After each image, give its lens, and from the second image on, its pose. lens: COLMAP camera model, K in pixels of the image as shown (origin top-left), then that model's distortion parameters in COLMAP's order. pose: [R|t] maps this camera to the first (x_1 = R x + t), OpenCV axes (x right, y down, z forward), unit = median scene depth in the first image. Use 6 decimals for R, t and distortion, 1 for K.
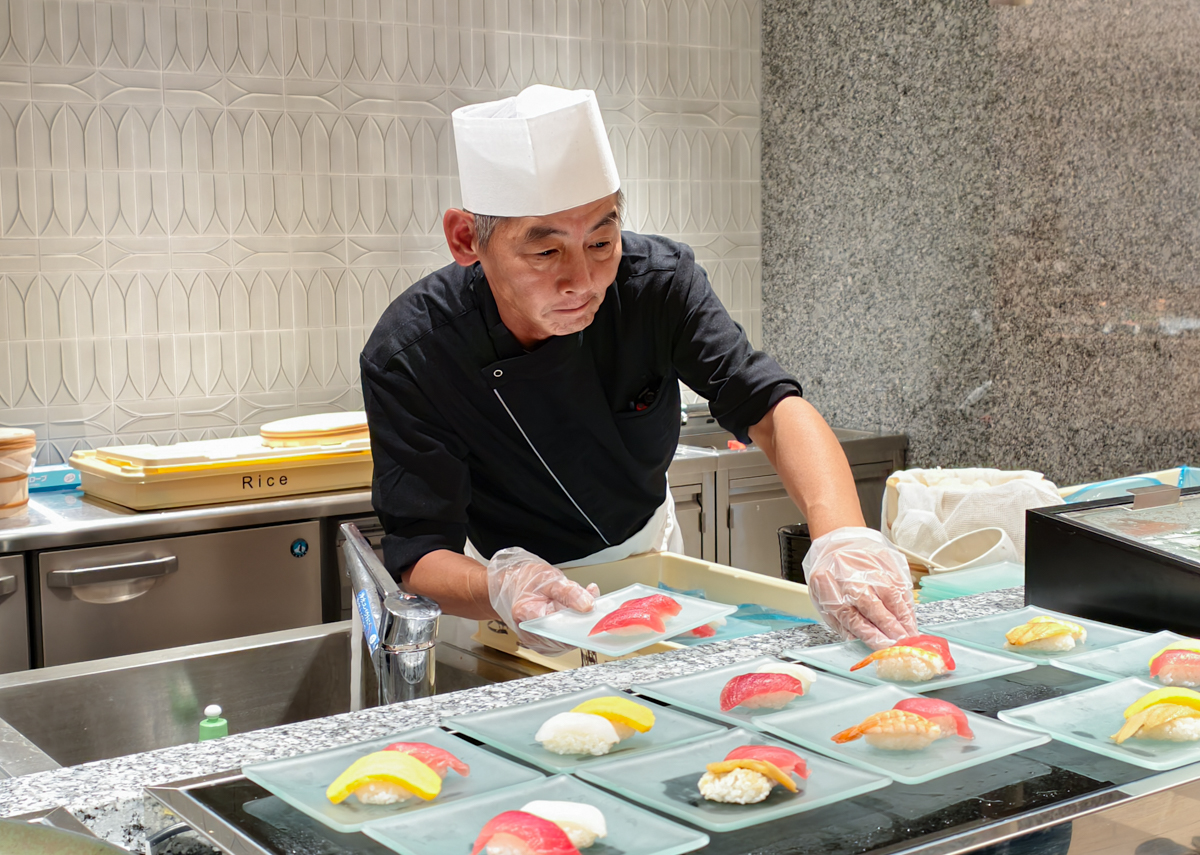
lens RADIAL K [[1640.9, 0, 599.2], [0, 1640.9, 429.8], [0, 0, 1]] dist [0.004059, 0.000000]
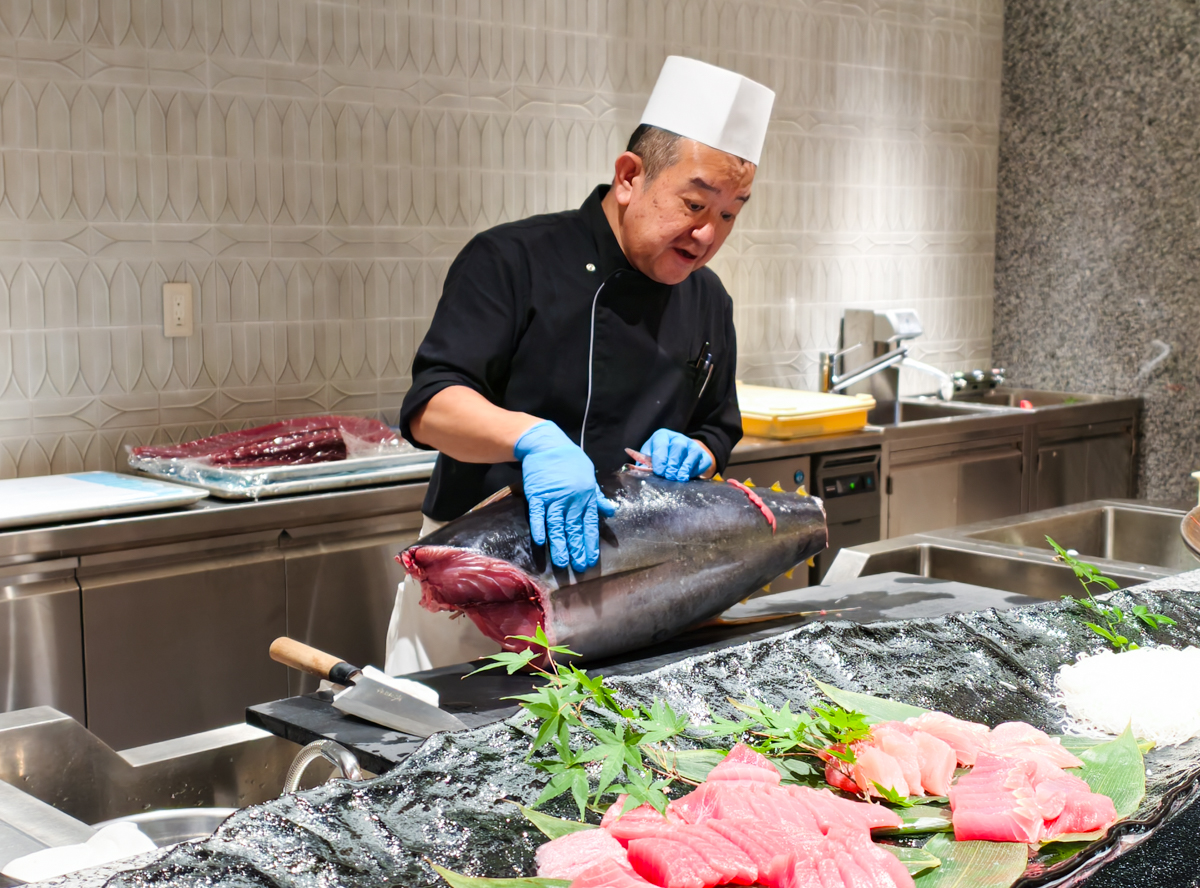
lens RADIAL K [[1738.9, 0, 600.7], [0, 1738.9, 442.4], [0, 0, 1]] dist [-0.007645, 0.000000]
pose [[0.987471, -0.000203, 0.157799, -0.416541], [-0.000881, 0.999977, 0.006796, 0.027568], [-0.157797, -0.006850, 0.987448, -0.231083]]
